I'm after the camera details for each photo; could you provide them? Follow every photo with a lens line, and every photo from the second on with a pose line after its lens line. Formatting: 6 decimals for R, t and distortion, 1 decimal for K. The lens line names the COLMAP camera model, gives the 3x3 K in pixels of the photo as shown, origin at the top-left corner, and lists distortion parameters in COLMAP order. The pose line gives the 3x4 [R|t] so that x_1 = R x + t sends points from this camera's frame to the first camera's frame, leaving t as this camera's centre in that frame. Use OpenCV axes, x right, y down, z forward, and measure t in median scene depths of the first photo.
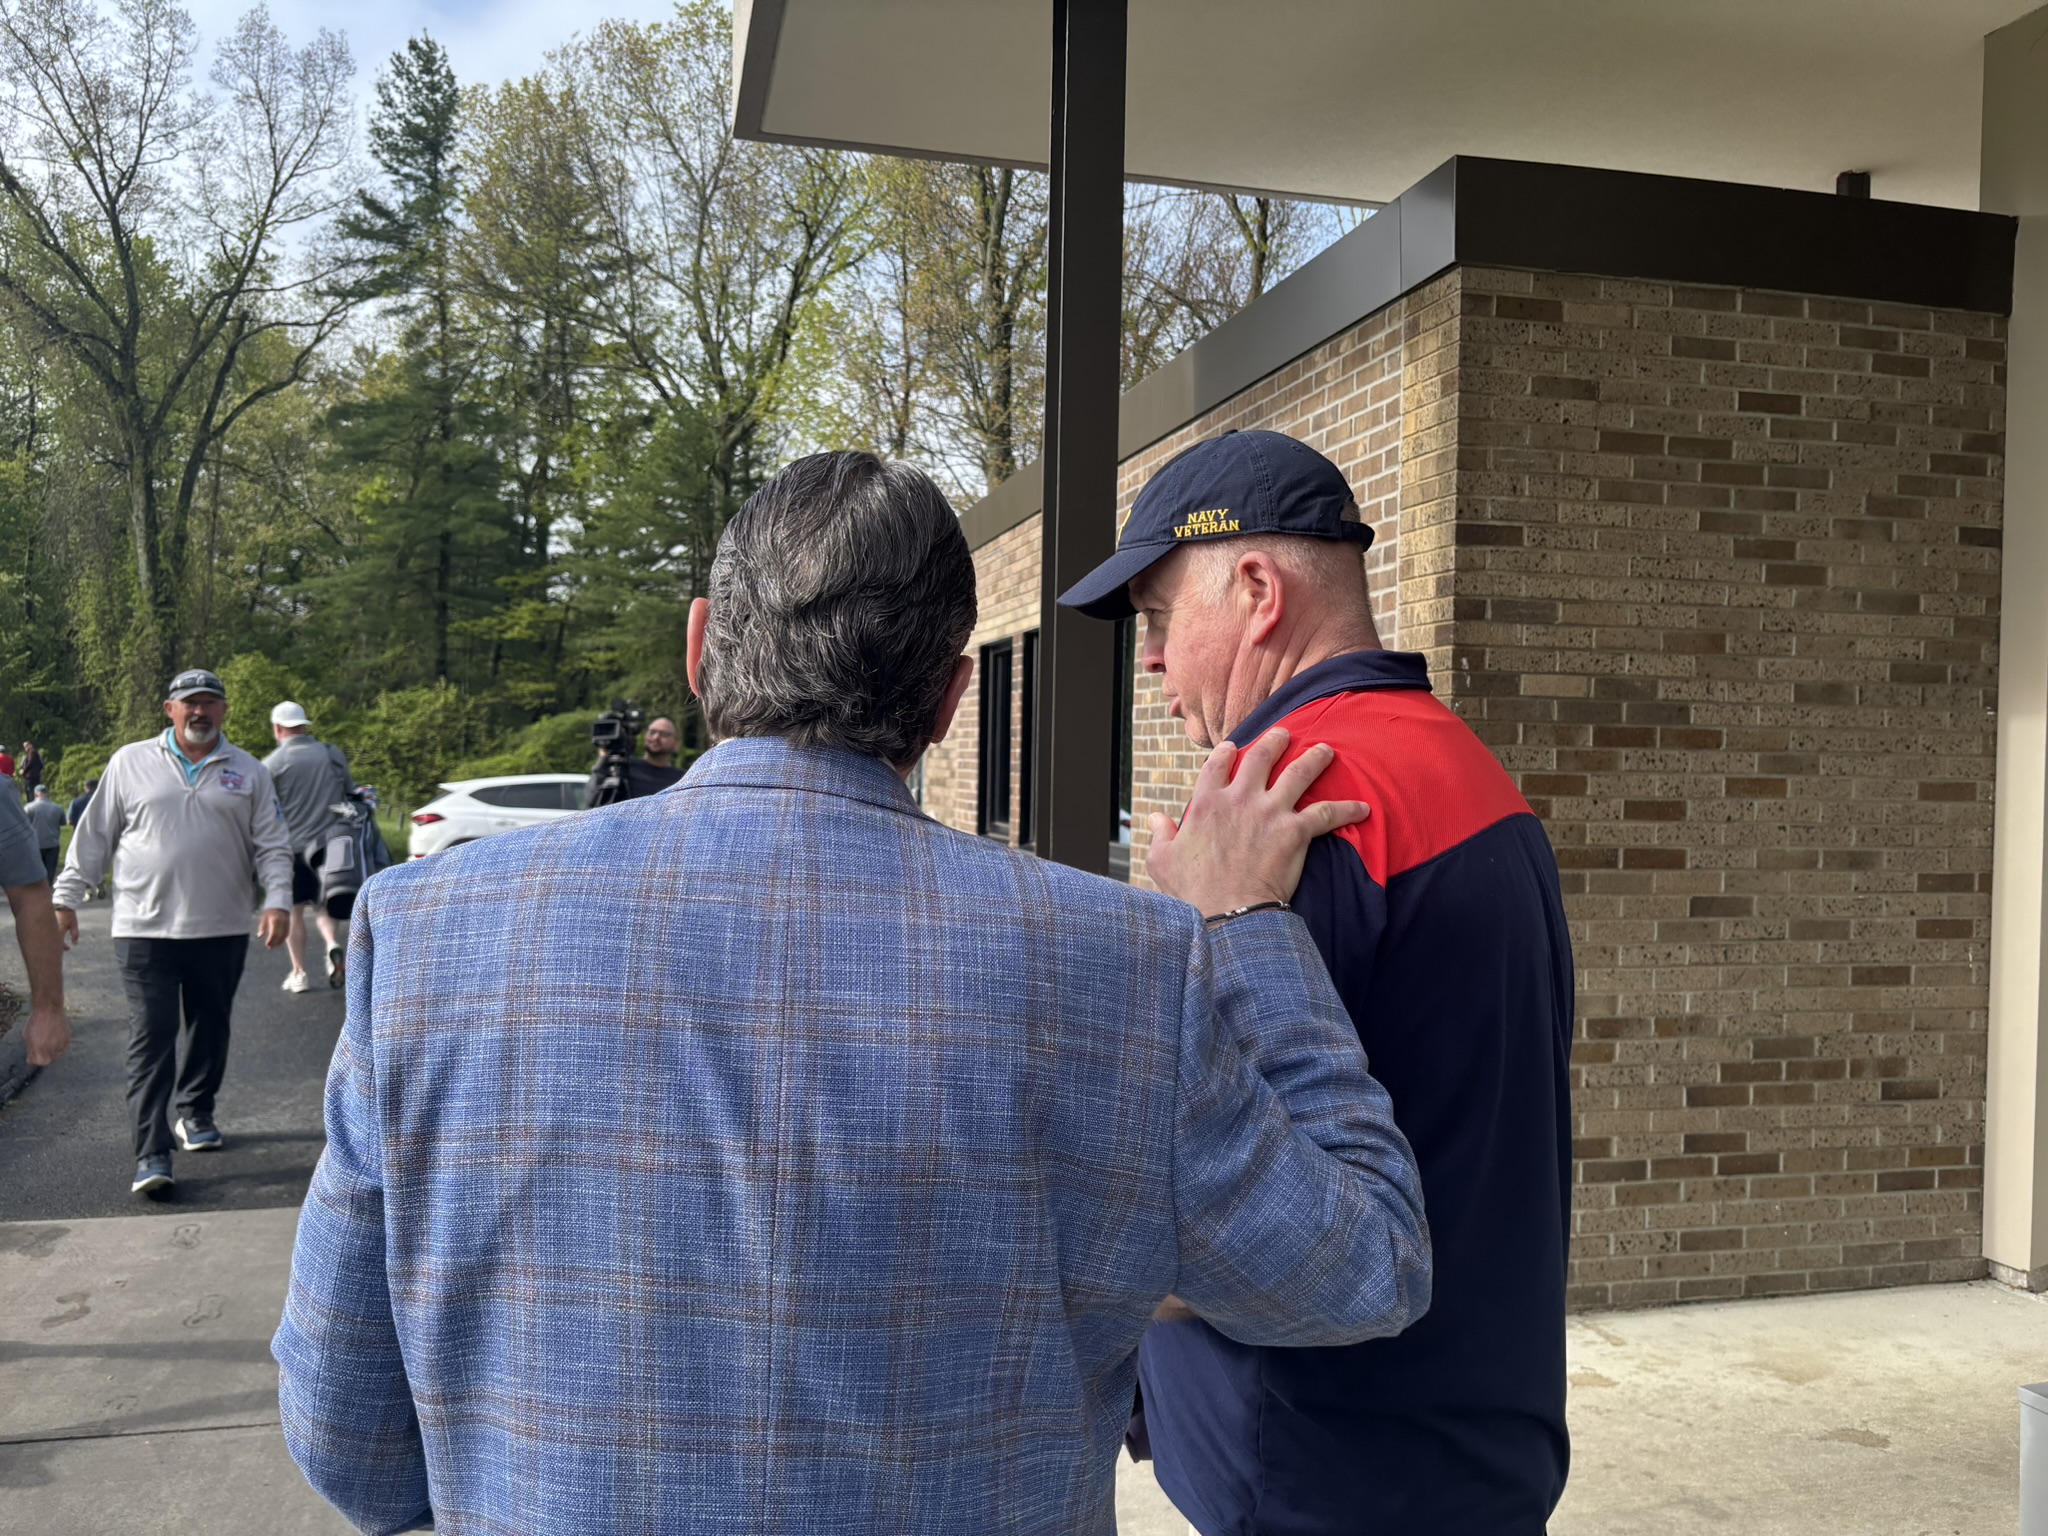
lens RADIAL K [[1536.5, 0, 994.3], [0, 1536.5, 777.8], [0, 0, 1]] dist [0.037420, -0.043201]
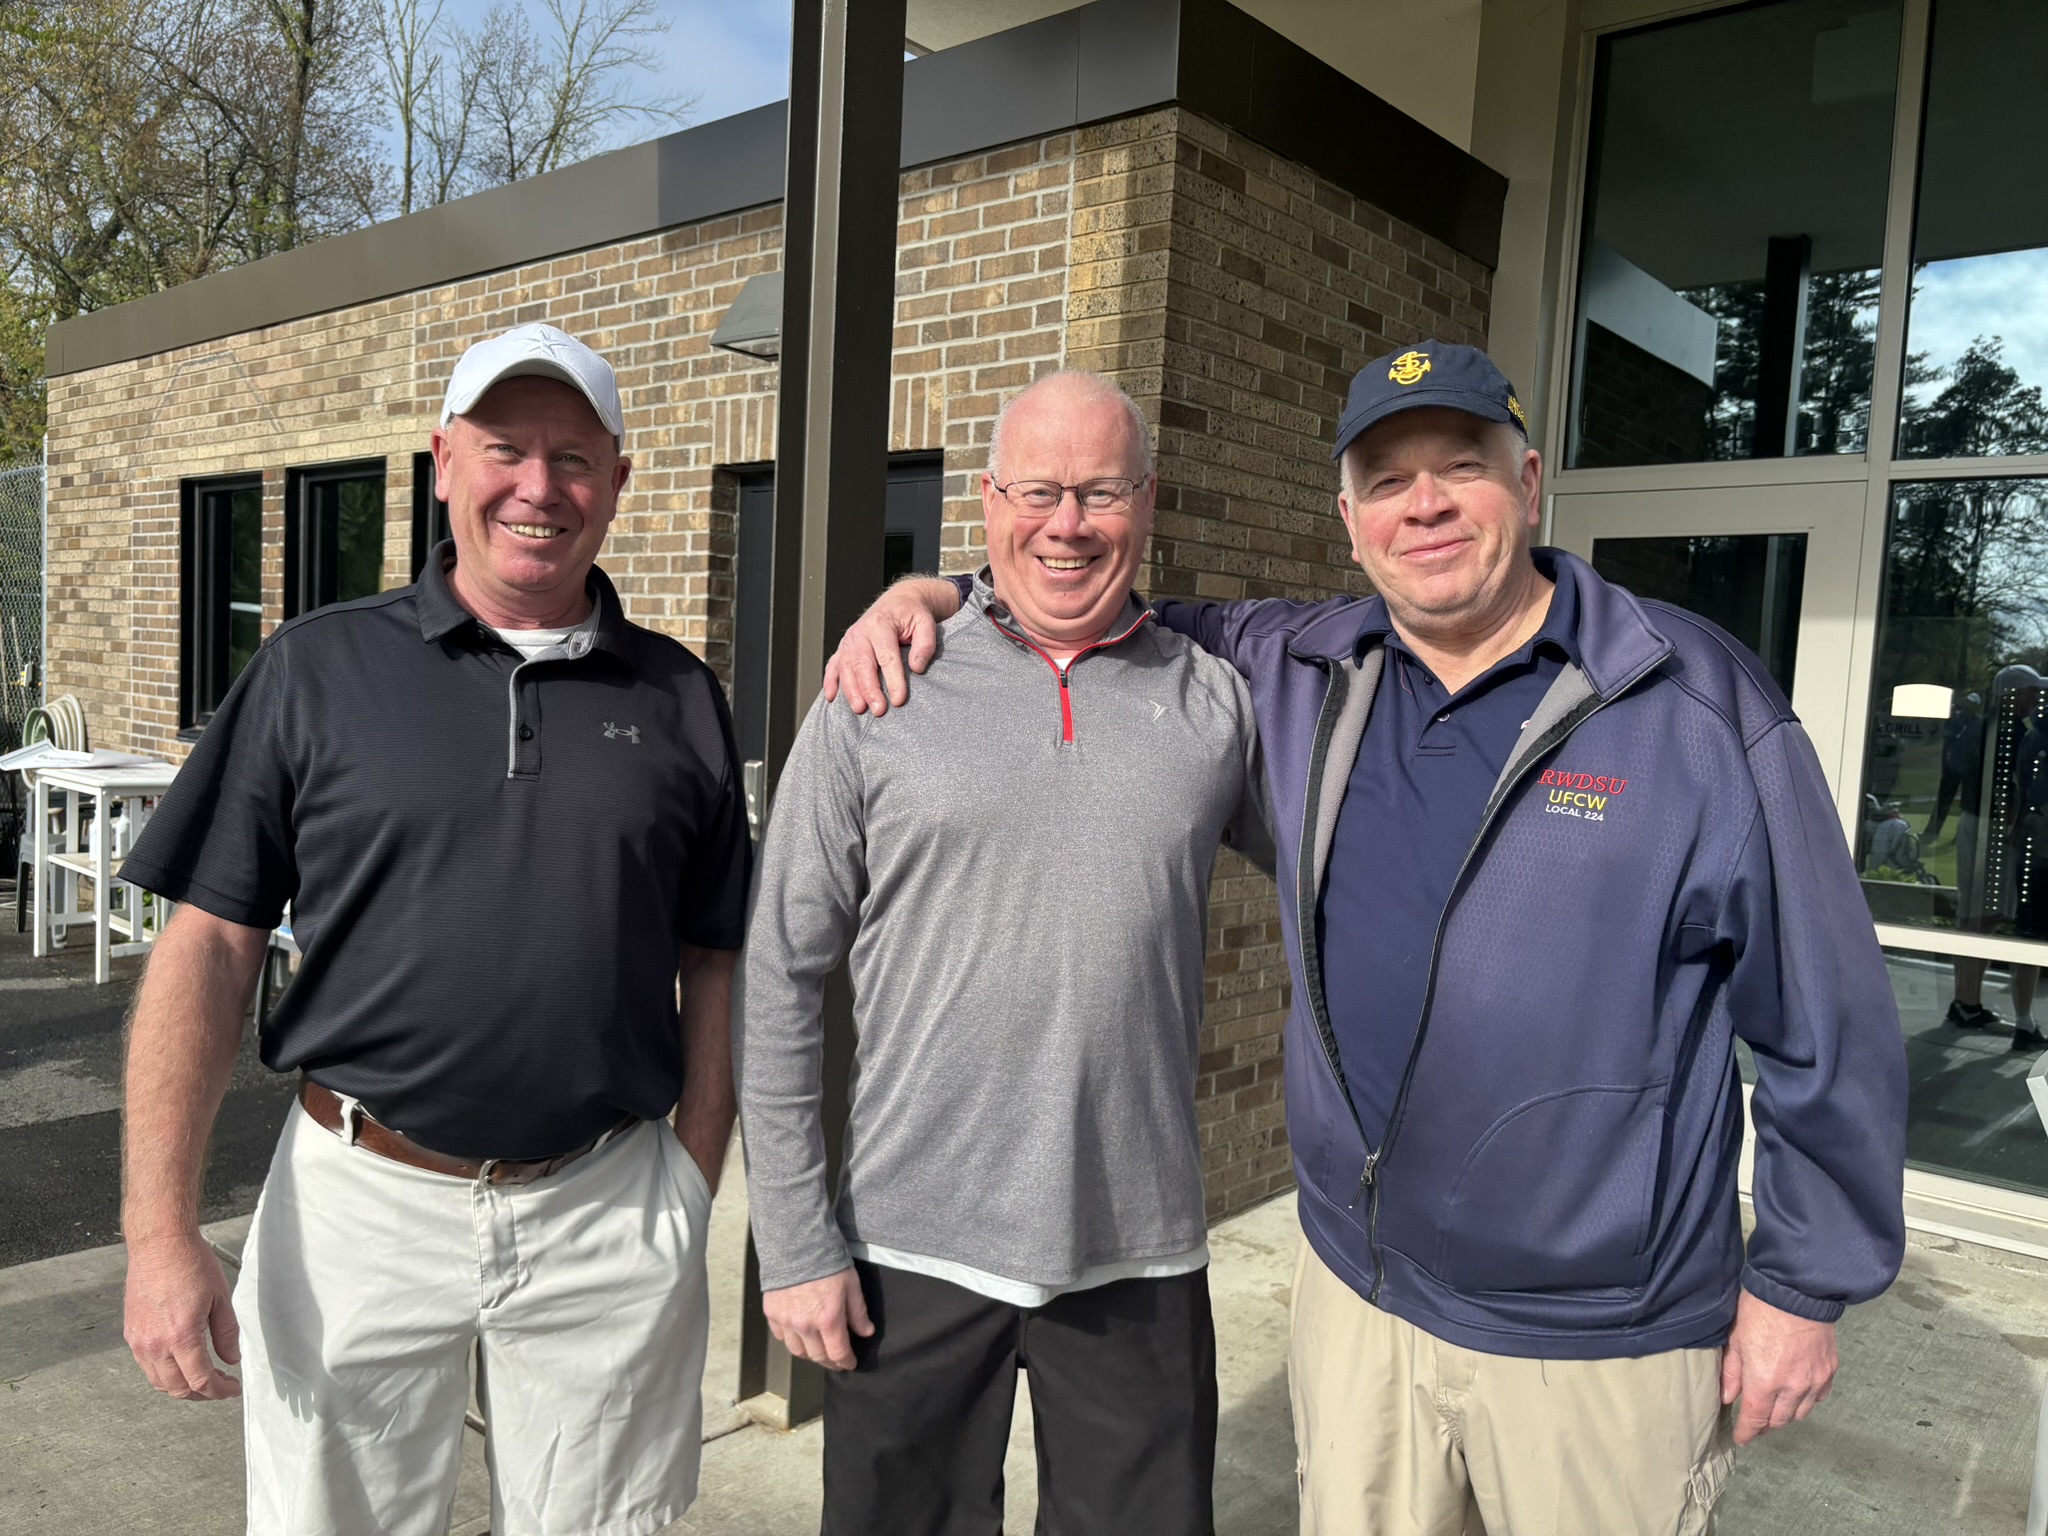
lens RADIAL K [[1536.5, 0, 995.6], [0, 1536.5, 785.4], [0, 0, 1]] dist [0.037420, -0.043201]
pose [[0.813850, -0.019380, 0.580751, -0.159027], [-0.027153, 0.997084, 0.071325, -0.000626], [-0.580440, -0.073816, 0.810951, 0.159579]]
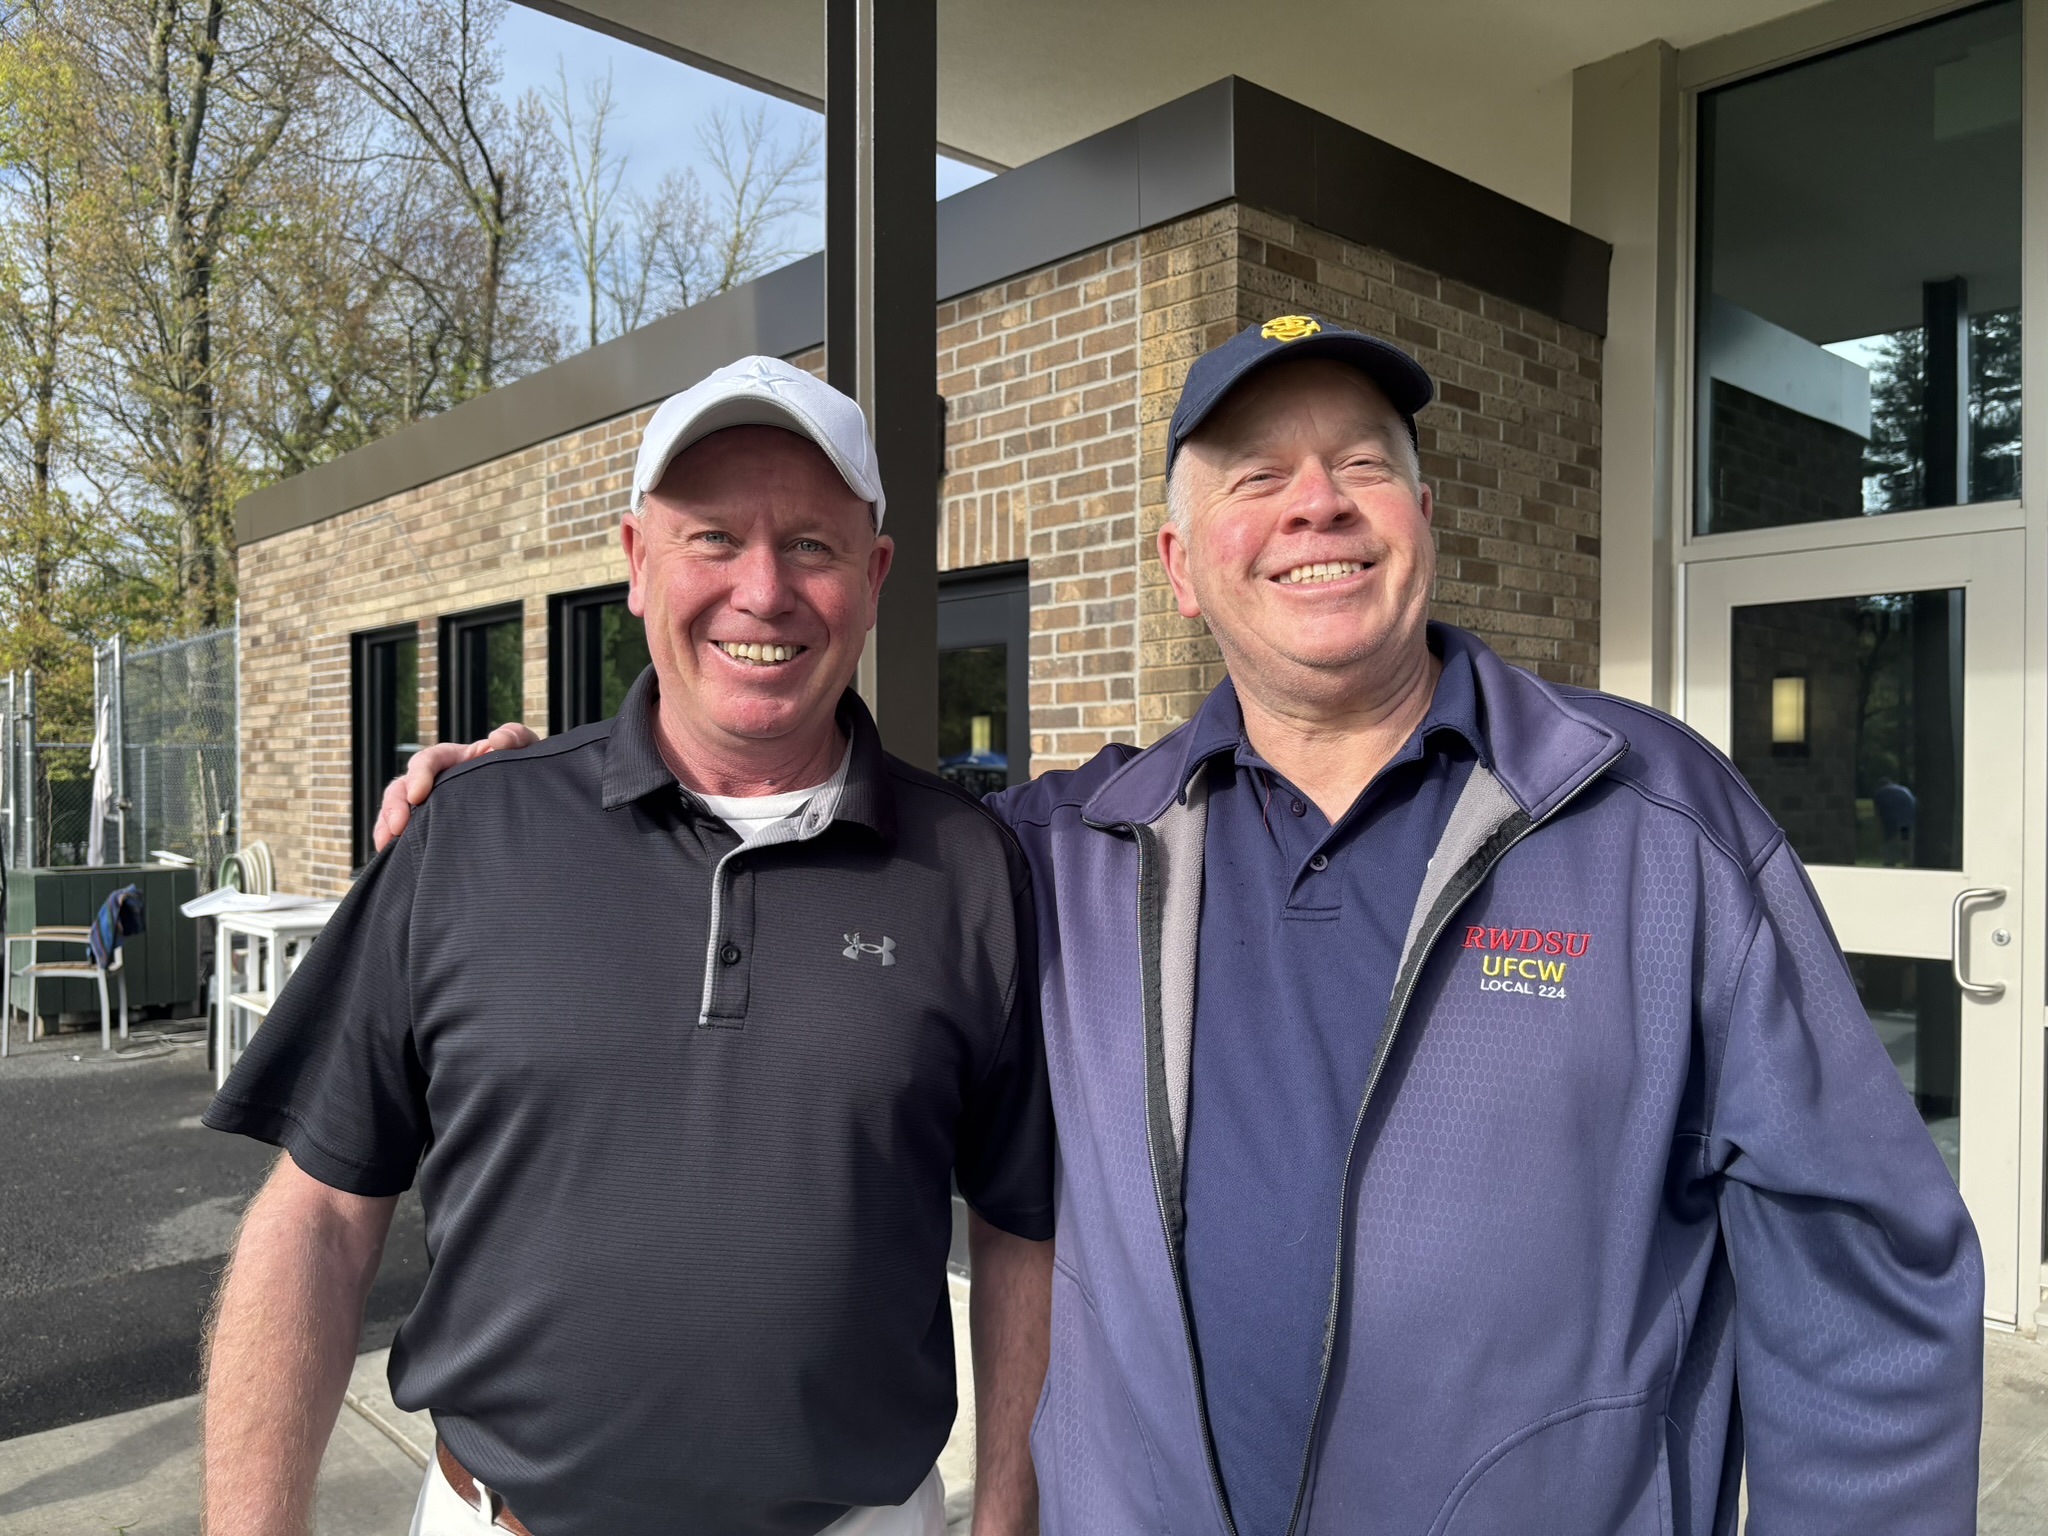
lens RADIAL K [[1536.5, 0, 1007.3], [0, 1536.5, 785.0], [0, 0, 1]] dist [0.037420, -0.043201]
pose [[0.873765, -0.021762, 0.485860, -0.127558], [0.022491, 0.999738, 0.004331, -0.002889], [-0.485827, 0.007143, 0.874026, 0.152687]]
